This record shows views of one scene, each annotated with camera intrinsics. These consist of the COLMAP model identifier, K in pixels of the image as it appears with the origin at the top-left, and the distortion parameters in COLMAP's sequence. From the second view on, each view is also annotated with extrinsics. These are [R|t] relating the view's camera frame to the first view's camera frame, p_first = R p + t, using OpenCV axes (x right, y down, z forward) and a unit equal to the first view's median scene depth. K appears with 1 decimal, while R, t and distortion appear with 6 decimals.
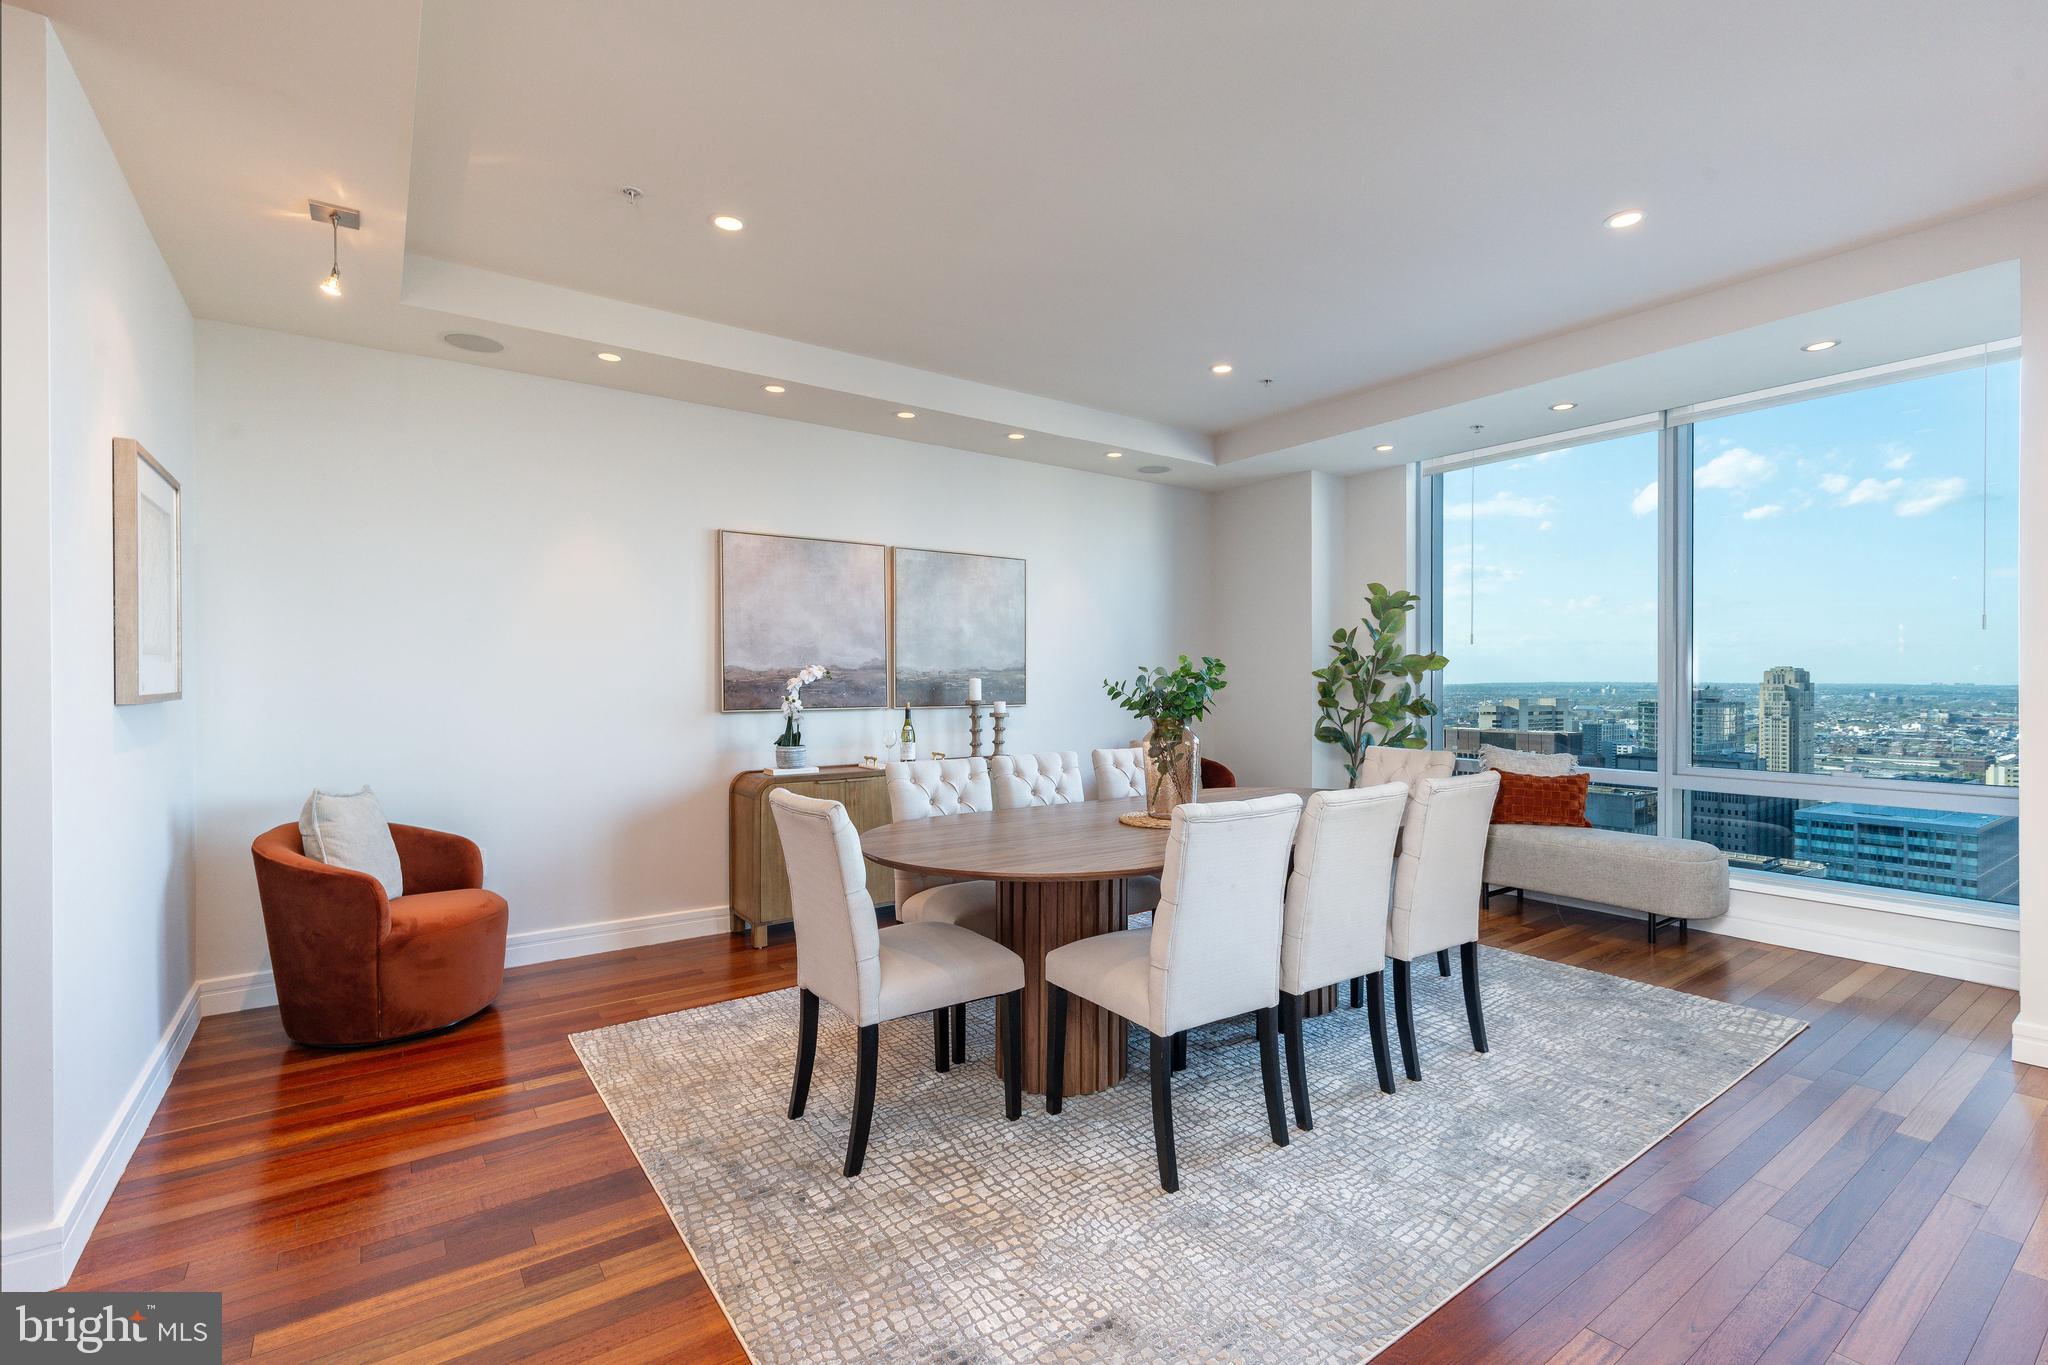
lens RADIAL K [[921.3, 0, 1010.5], [0, 921.3, 689.9], [0, 0, 1]] dist [0.001620, 0.001586]
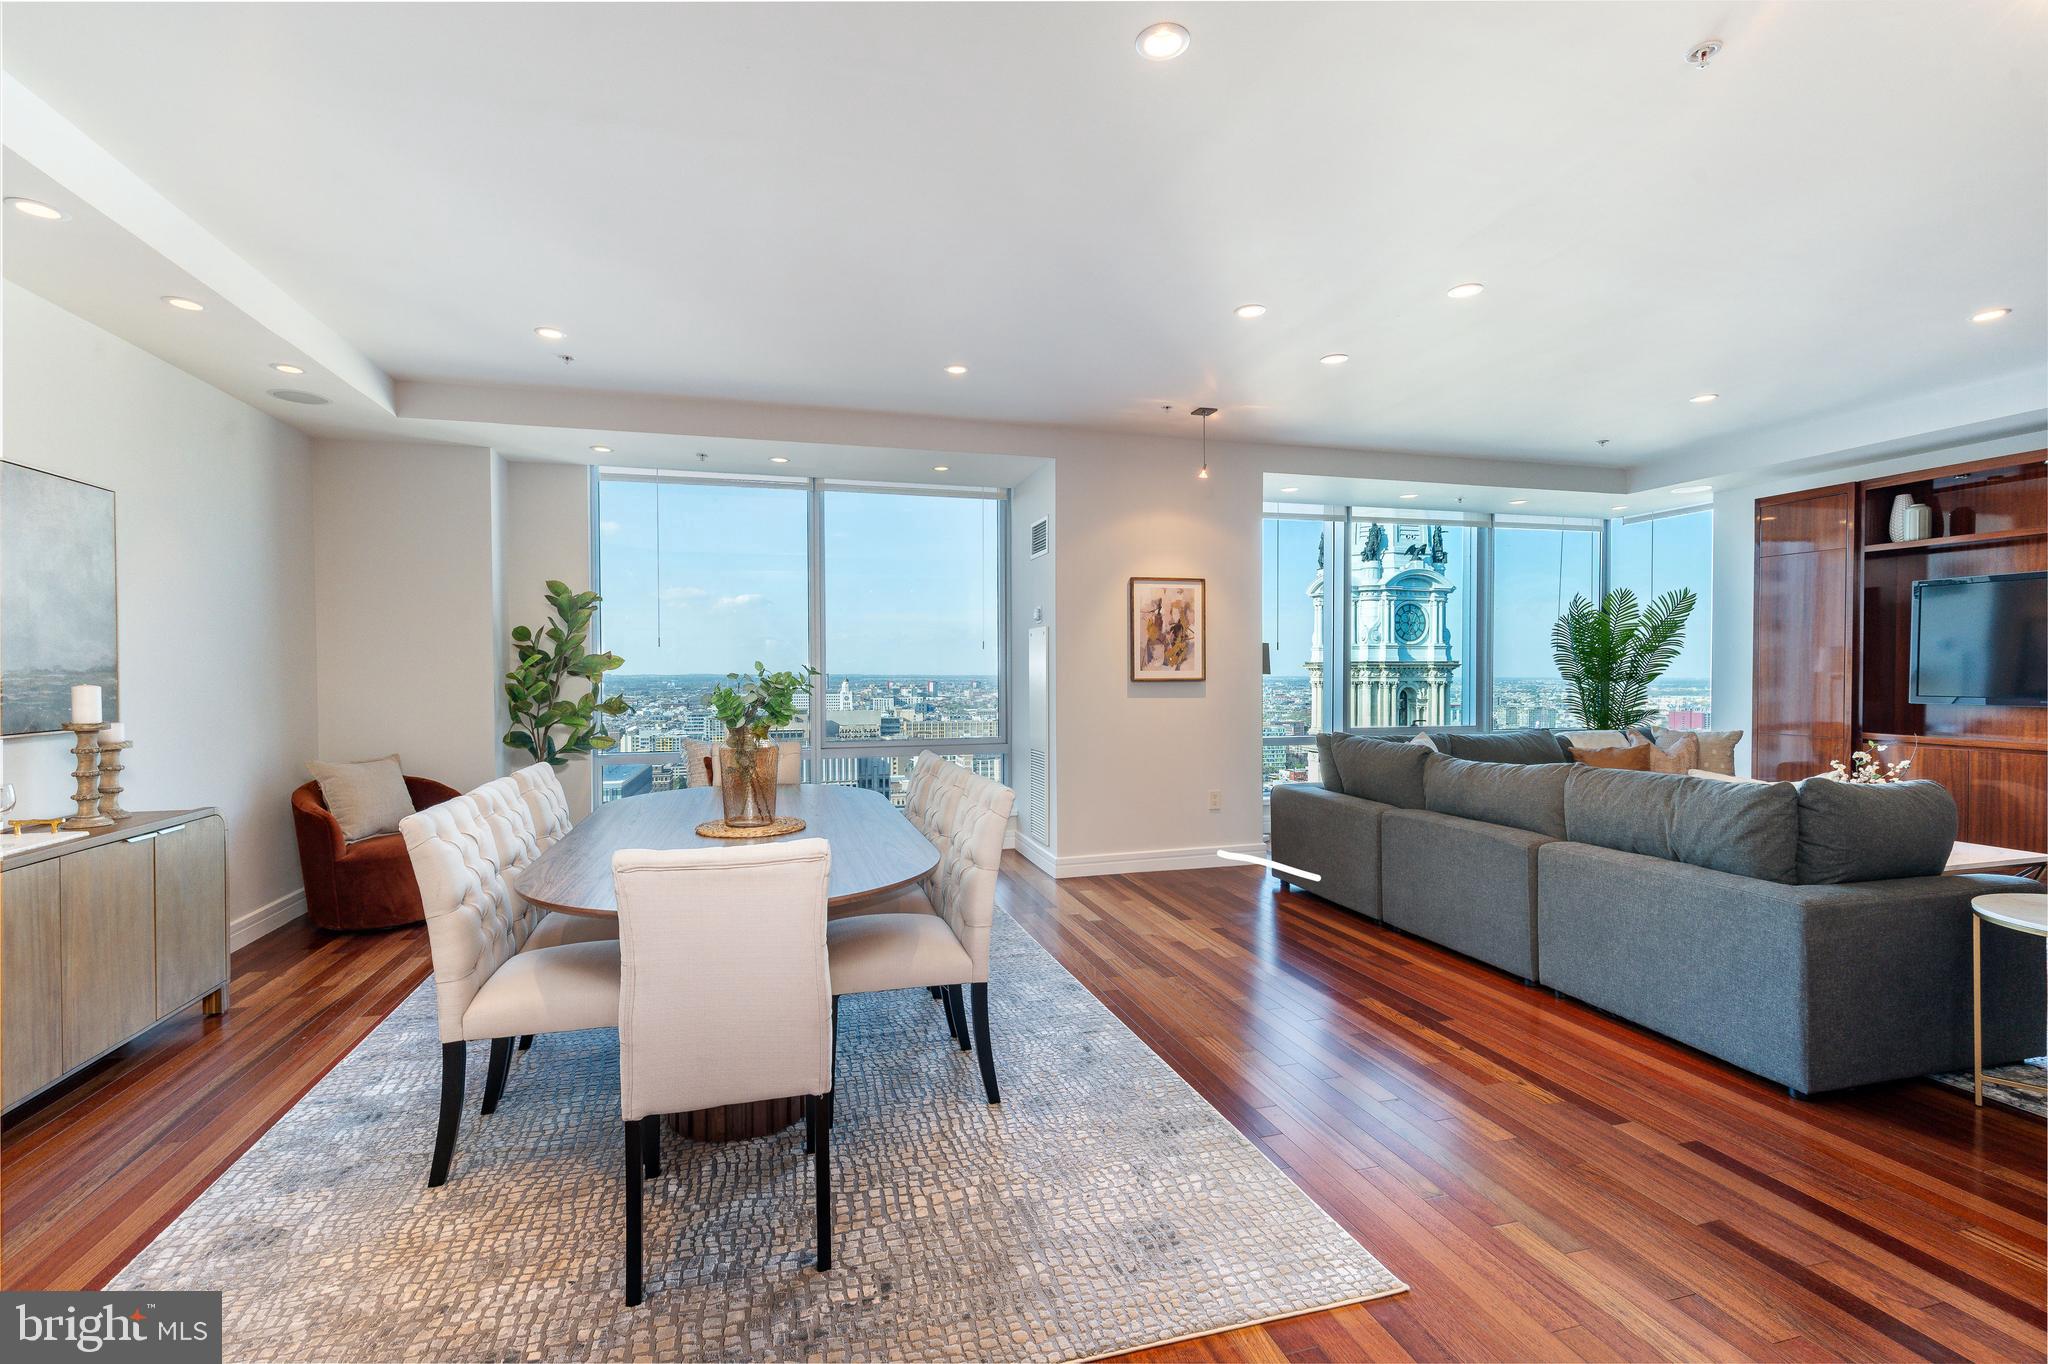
lens RADIAL K [[921.3, 0, 1037.9], [0, 921.3, 694.7], [0, 0, 1]] dist [0.001620, 0.001586]
pose [[0.329142, -0.025210, 0.943944, -0.366246], [0.012858, 0.999671, 0.022215, -0.011263], [-0.944193, 0.004826, 0.329358, 0.210011]]
